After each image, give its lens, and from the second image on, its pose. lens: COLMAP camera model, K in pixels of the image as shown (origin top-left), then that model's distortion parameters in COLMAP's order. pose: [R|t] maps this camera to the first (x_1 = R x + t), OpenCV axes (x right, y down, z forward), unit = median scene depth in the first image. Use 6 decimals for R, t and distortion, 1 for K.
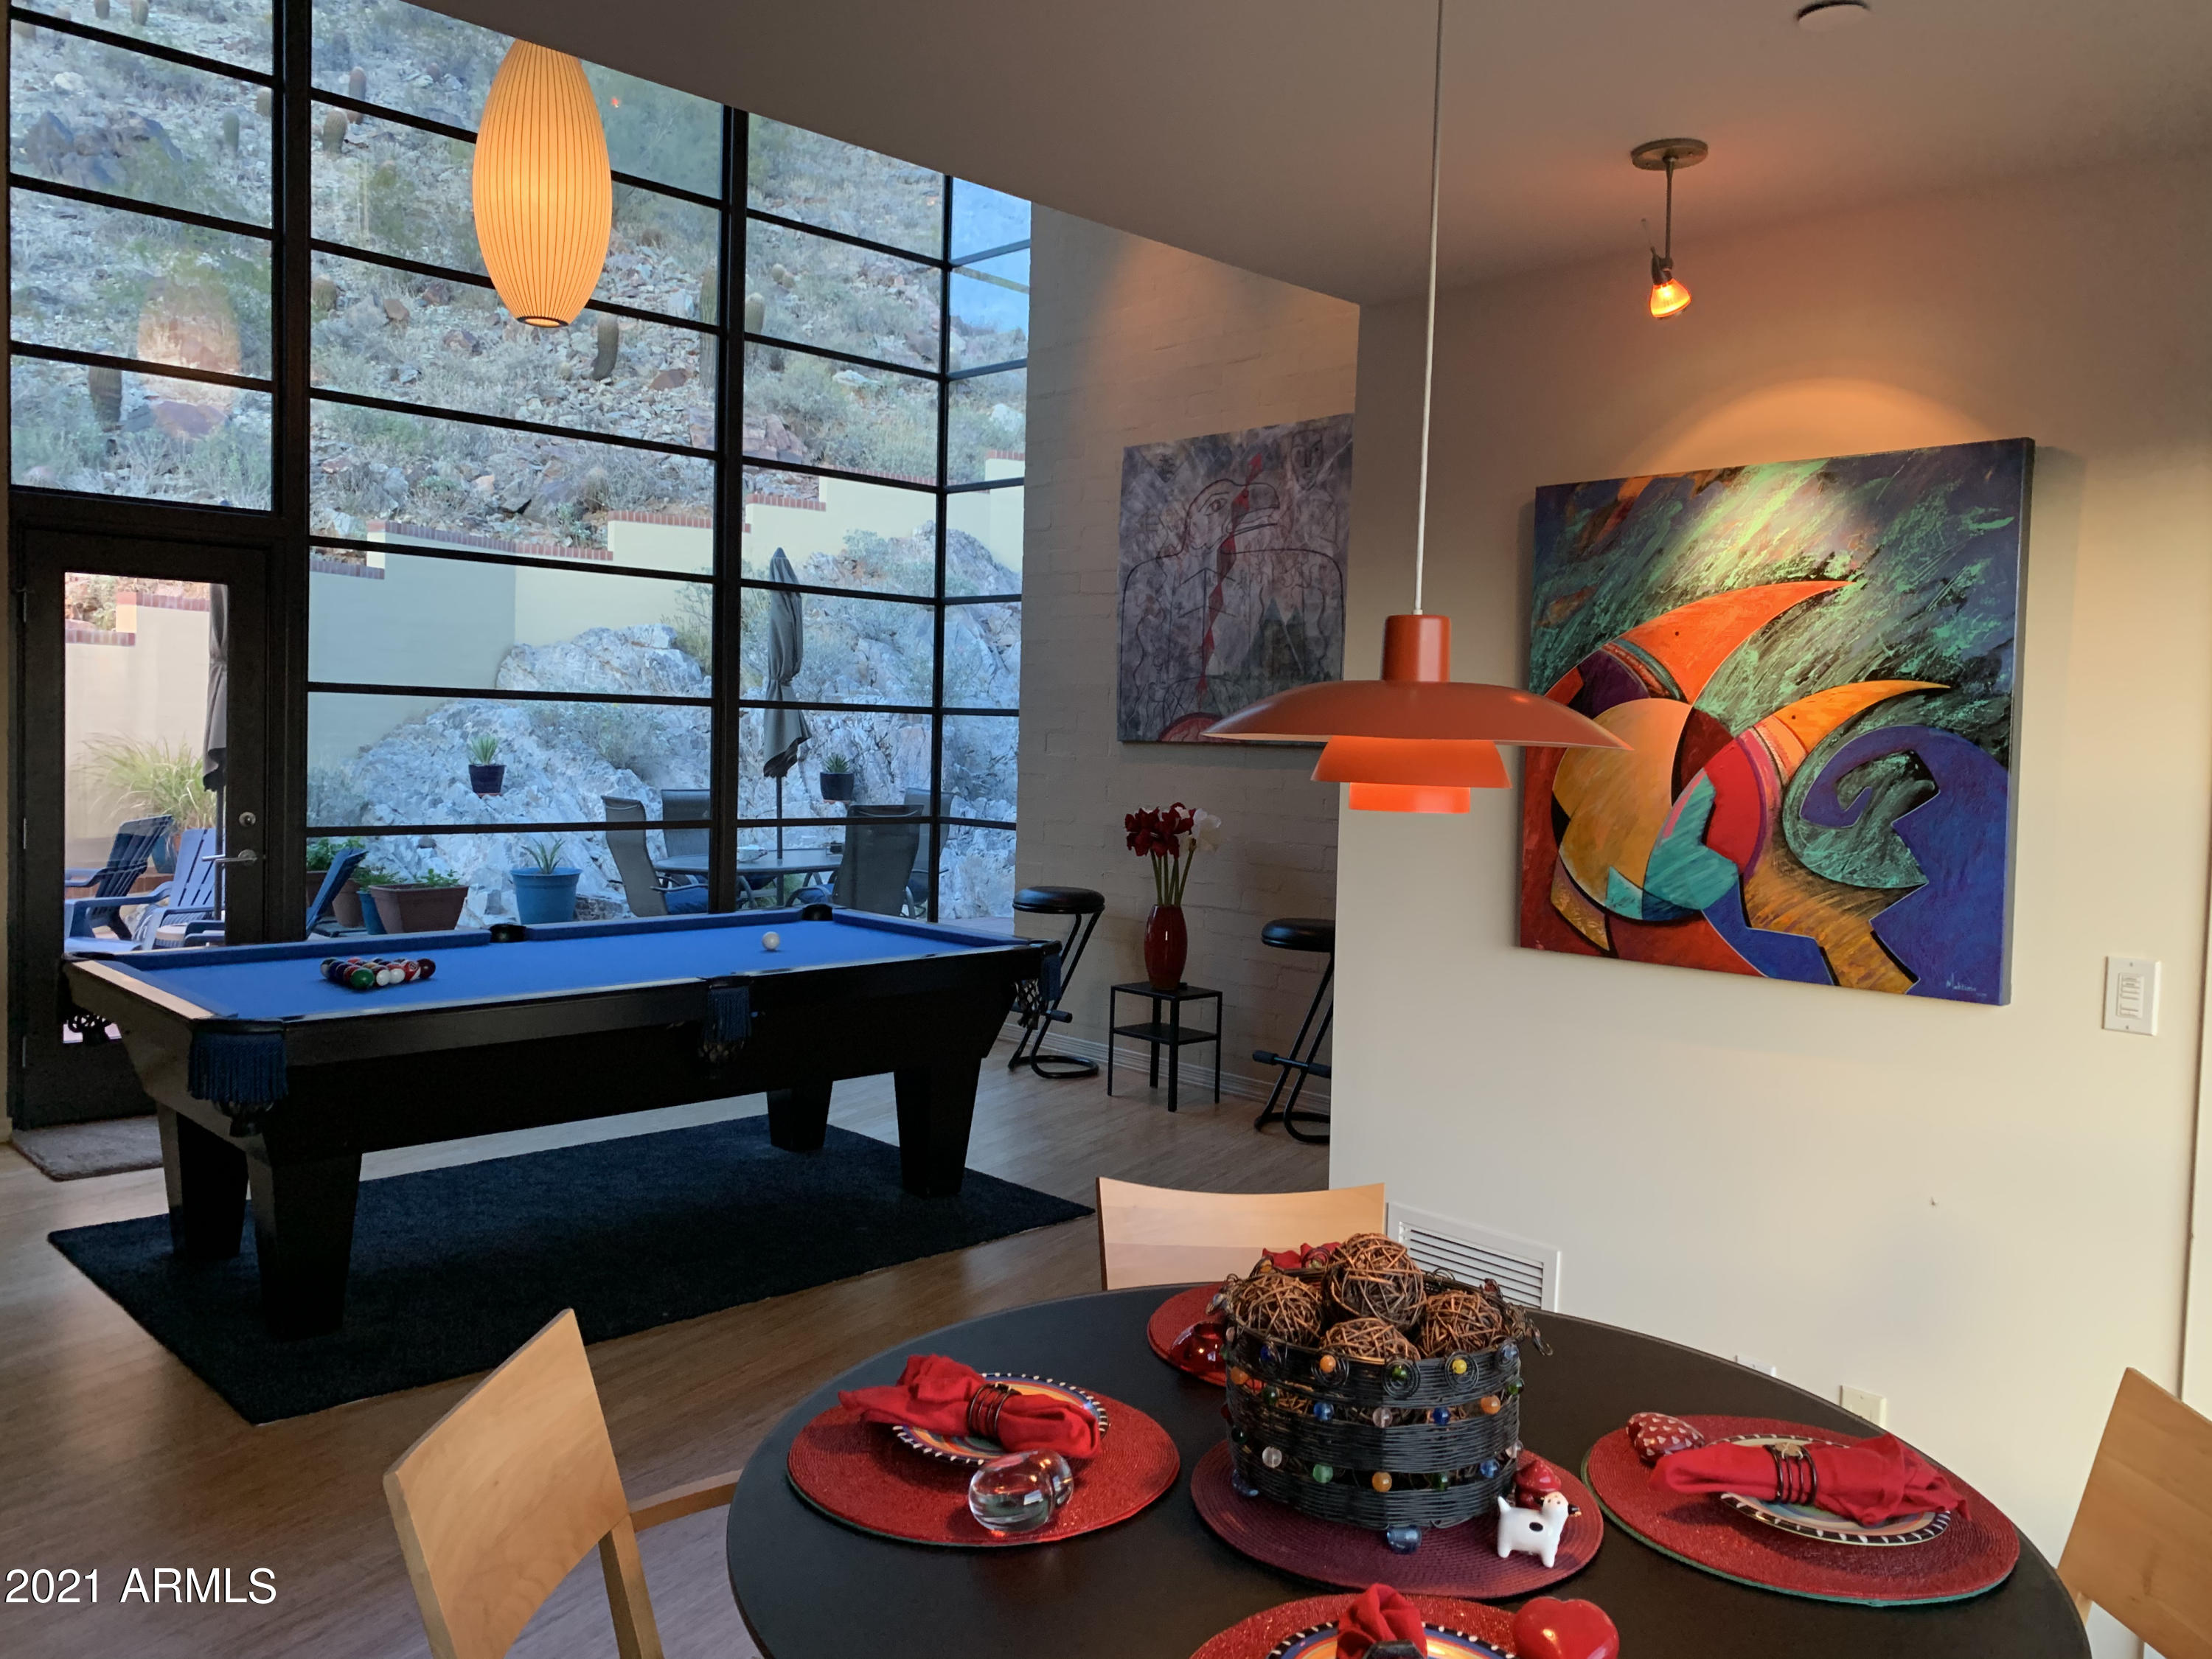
lens RADIAL K [[1685.5, 0, 1107.7], [0, 1685.5, 814.7], [0, 0, 1]] dist [0.058733, -0.076824]
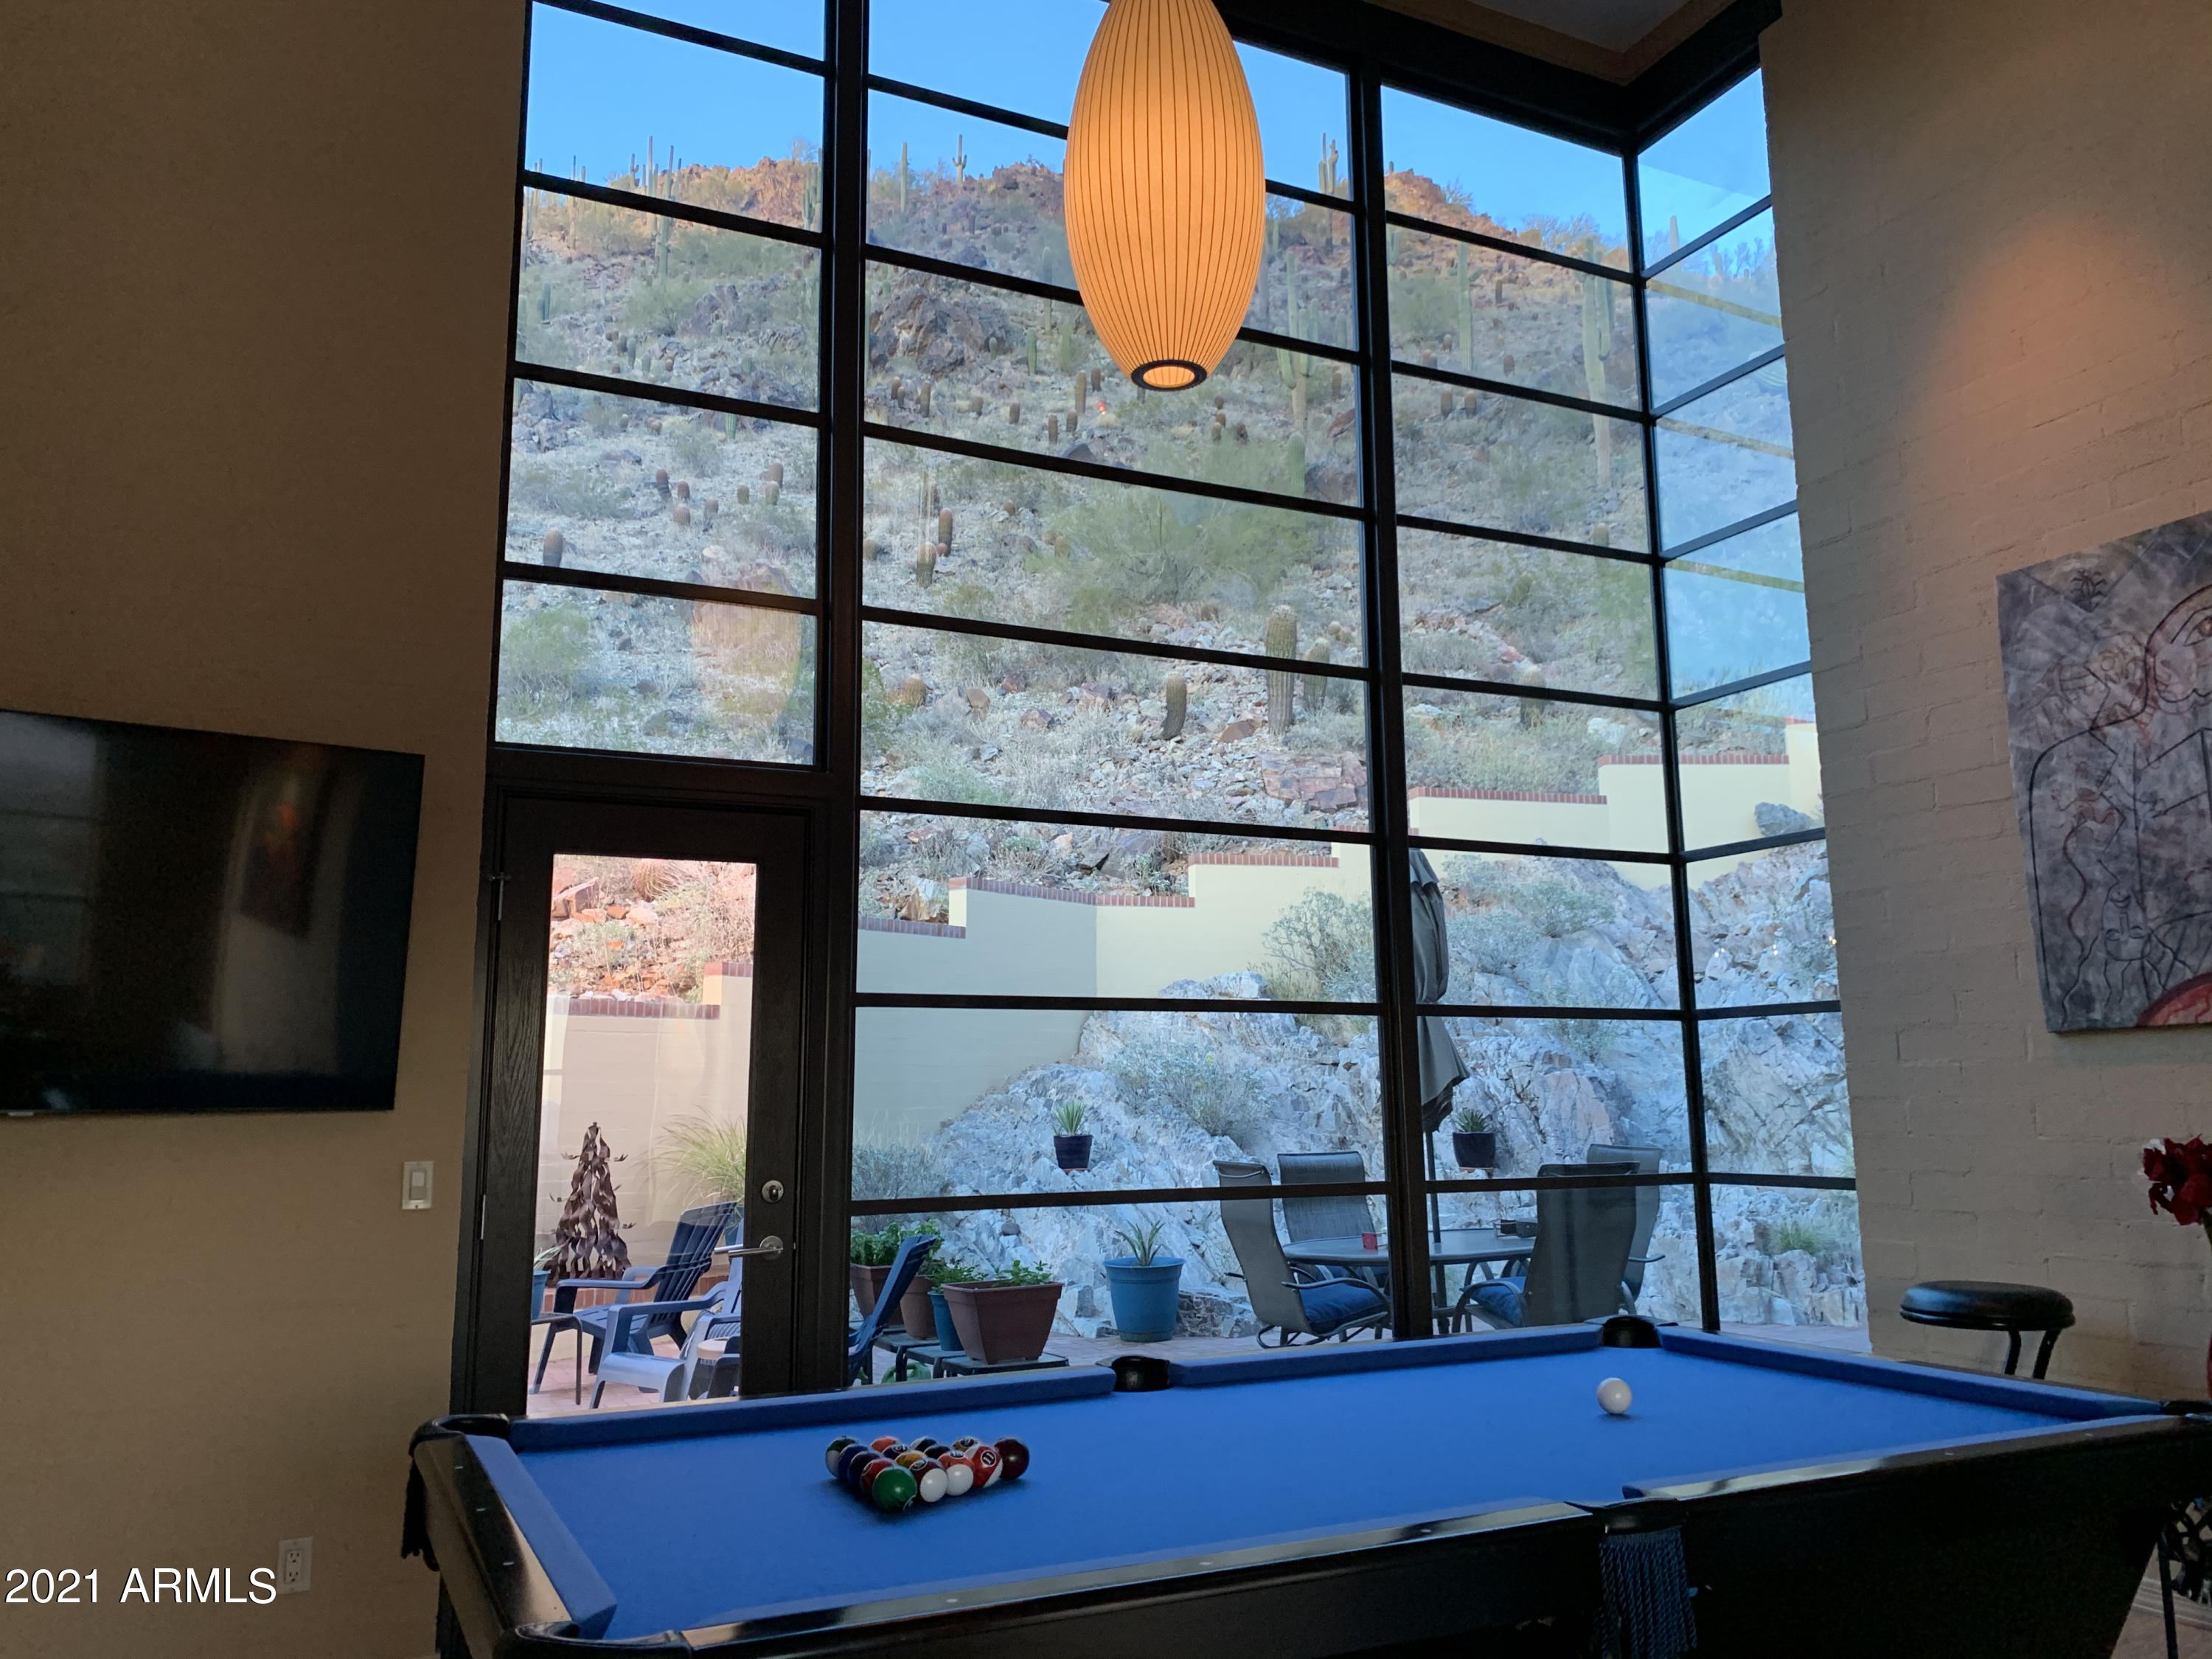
lens RADIAL K [[1685.5, 0, 1107.7], [0, 1685.5, 814.7], [0, 0, 1]] dist [0.058733, -0.076824]
pose [[0.947293, -0.094952, -0.305974, -0.073314], [0.024977, 0.974051, -0.224946, 0.006072], [0.319394, 0.205448, 0.925083, 0.182860]]
